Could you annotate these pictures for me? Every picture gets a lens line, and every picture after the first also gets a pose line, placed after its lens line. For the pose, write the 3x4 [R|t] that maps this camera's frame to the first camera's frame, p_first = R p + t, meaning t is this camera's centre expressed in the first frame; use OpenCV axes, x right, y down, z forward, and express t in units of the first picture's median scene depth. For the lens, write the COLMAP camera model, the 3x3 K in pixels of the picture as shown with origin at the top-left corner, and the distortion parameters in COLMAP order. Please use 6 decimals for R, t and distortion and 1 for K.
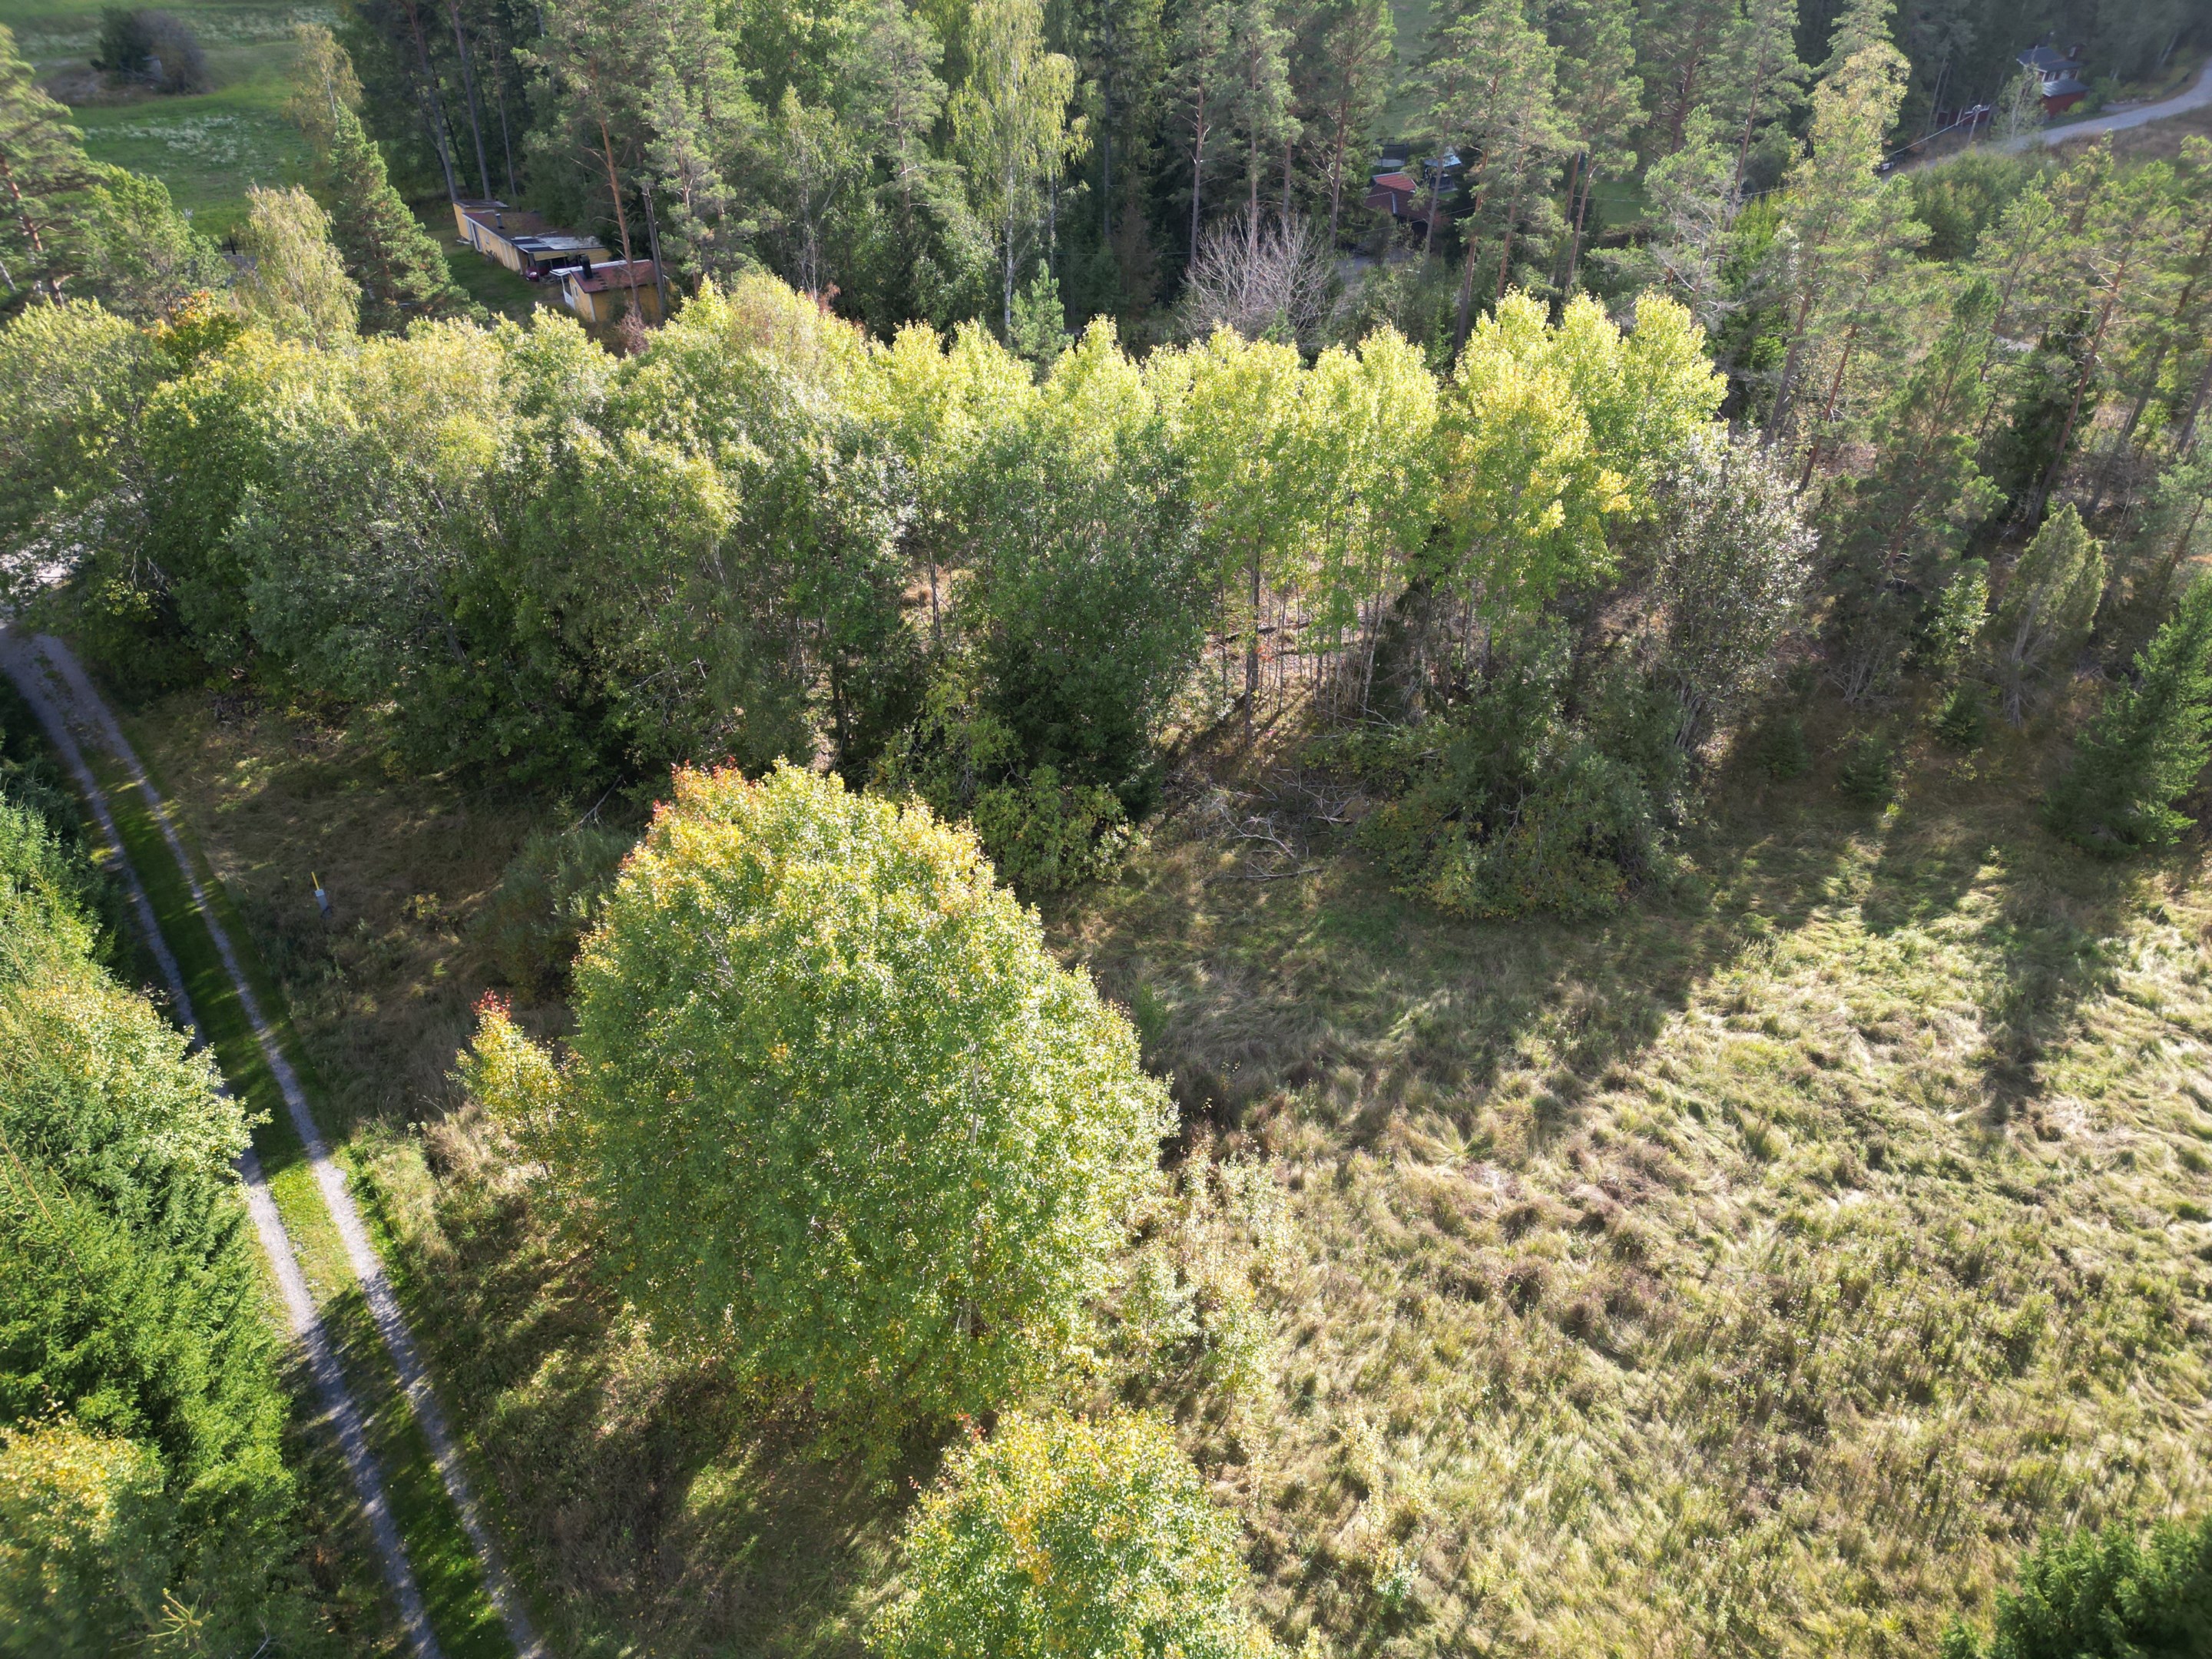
lens RADIAL K [[1576.7, 0, 1102.7], [0, 1576.7, 839.2], [0, 0, 1]] dist [0.030870, -0.000658]
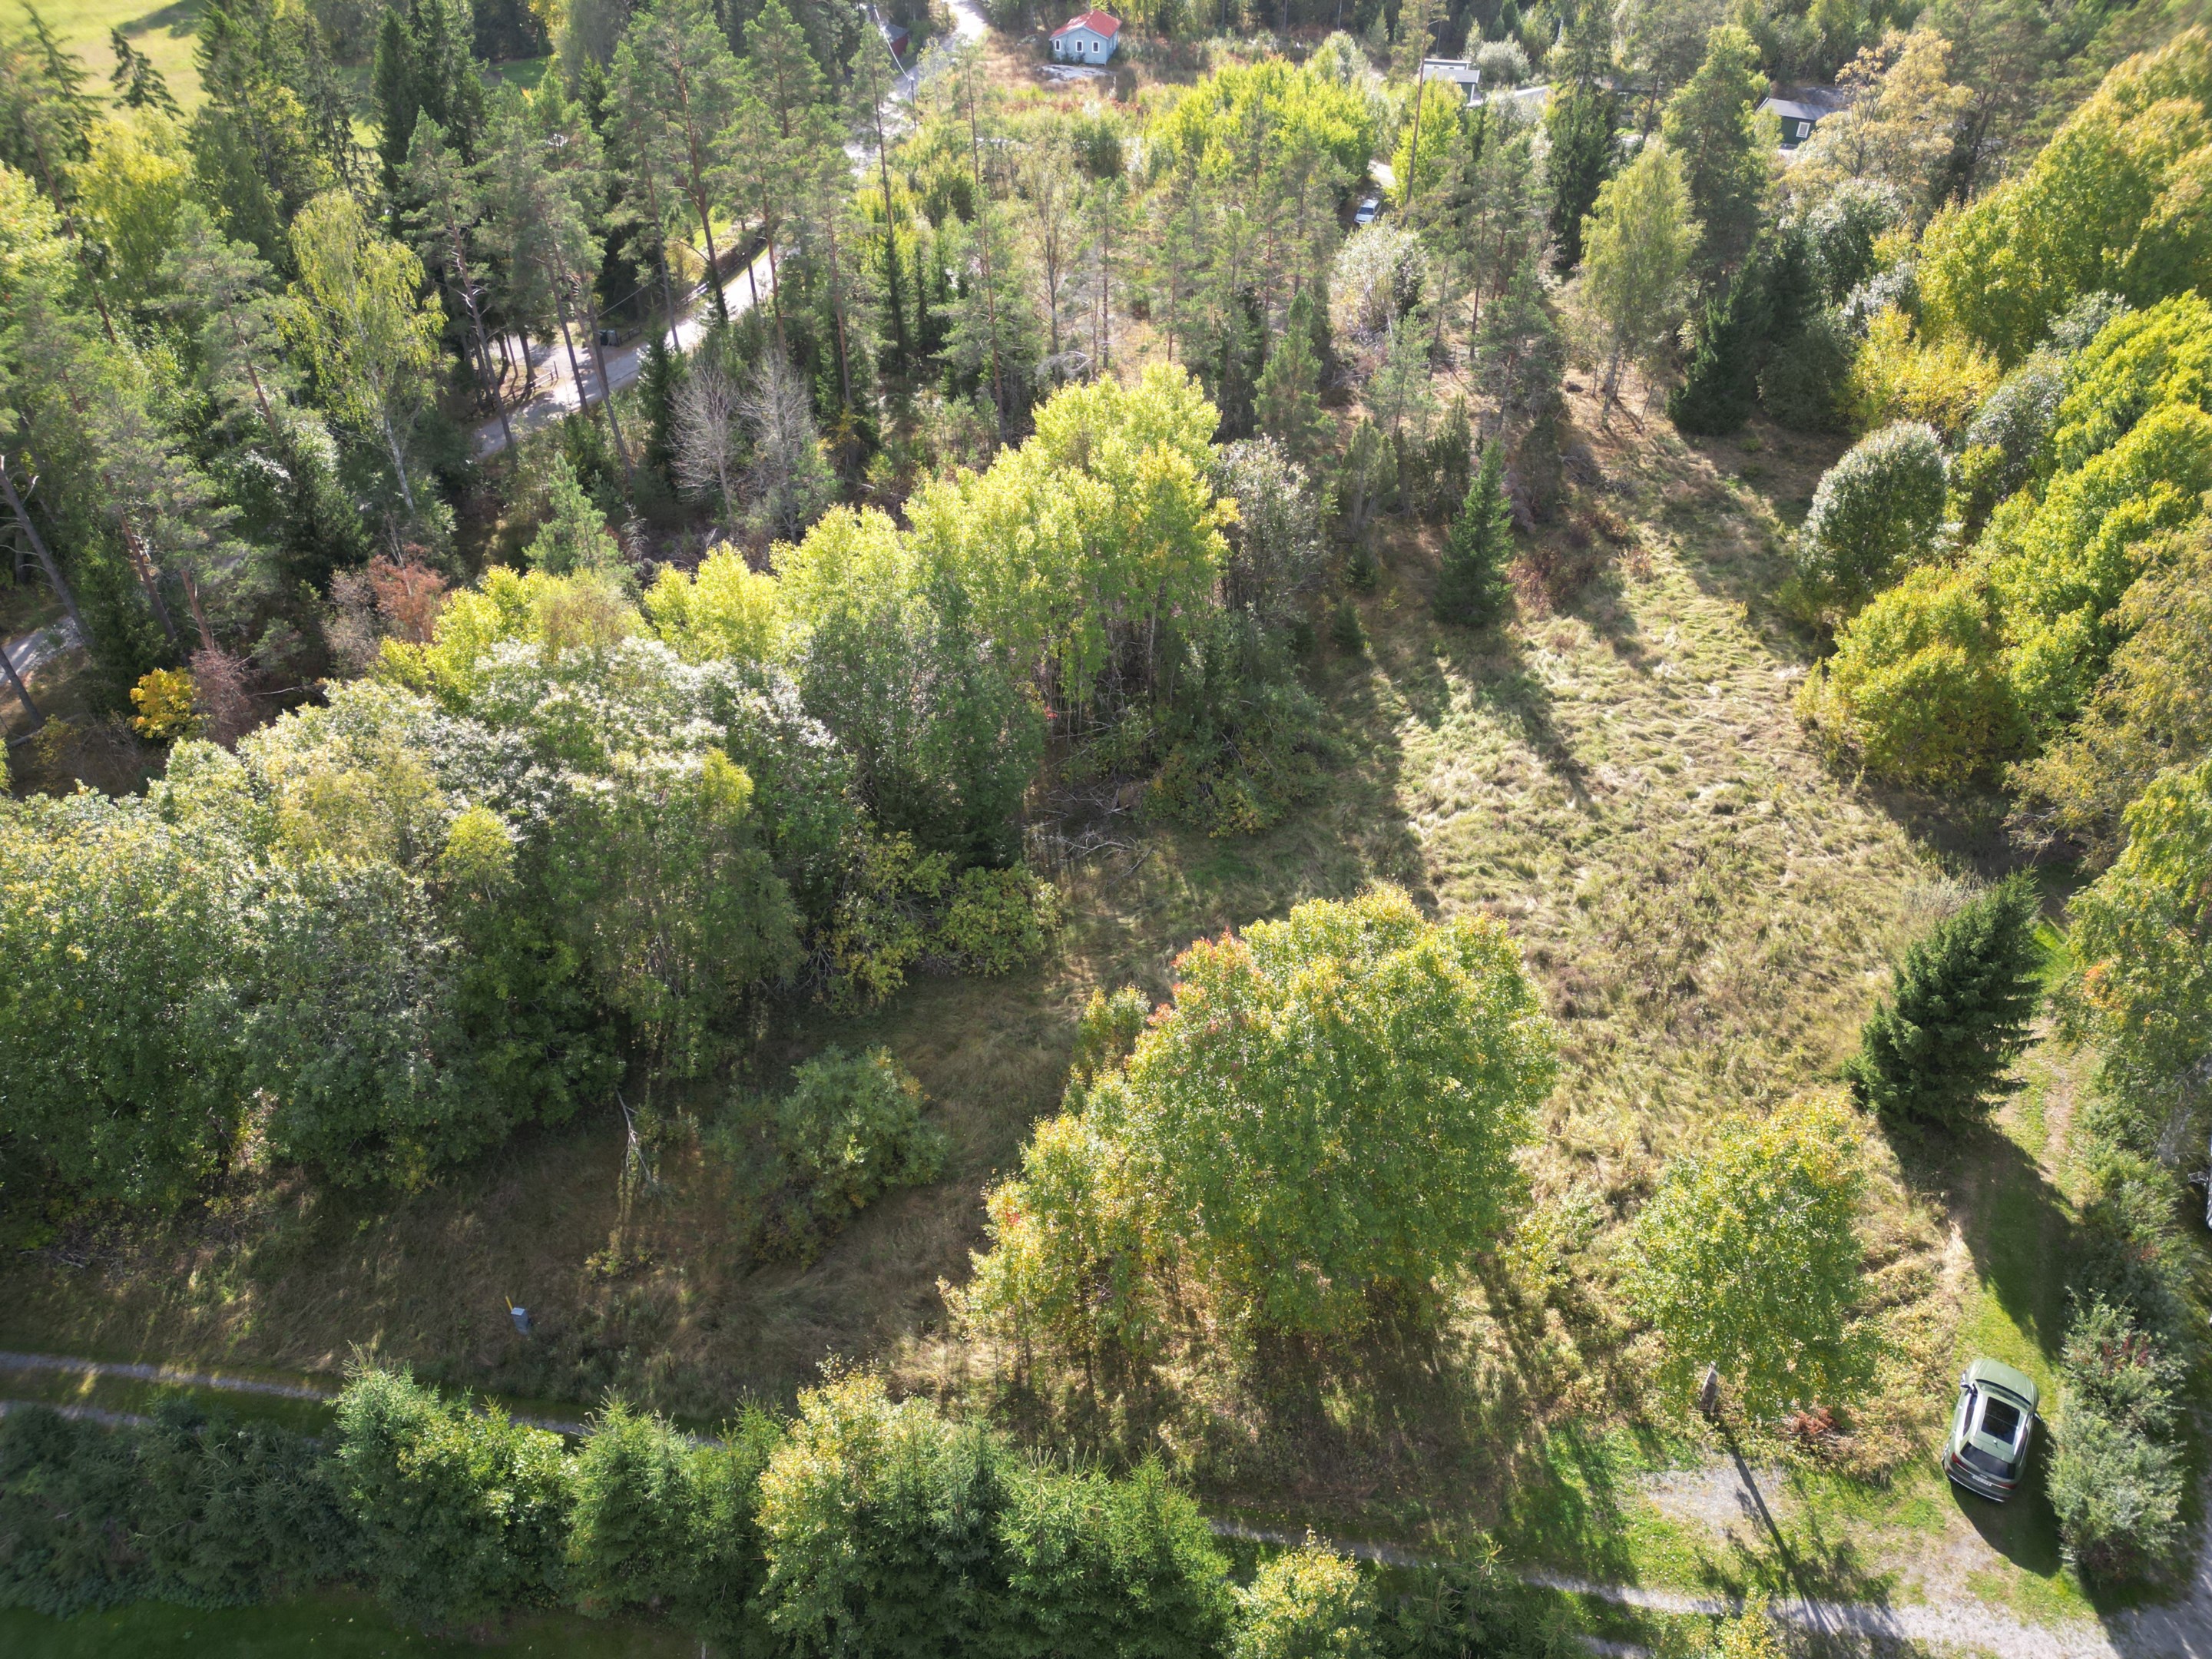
lens RADIAL K [[1576.7, 0, 1099.8], [0, 1576.7, 823.1], [0, 0, 1]] dist [0.030870, -0.000658]
pose [[0.708085, -0.429641, 0.560379, -0.727046], [0.406003, 0.897014, 0.174720, -0.289439], [-0.577734, 0.103799, 0.809598, -0.039865]]
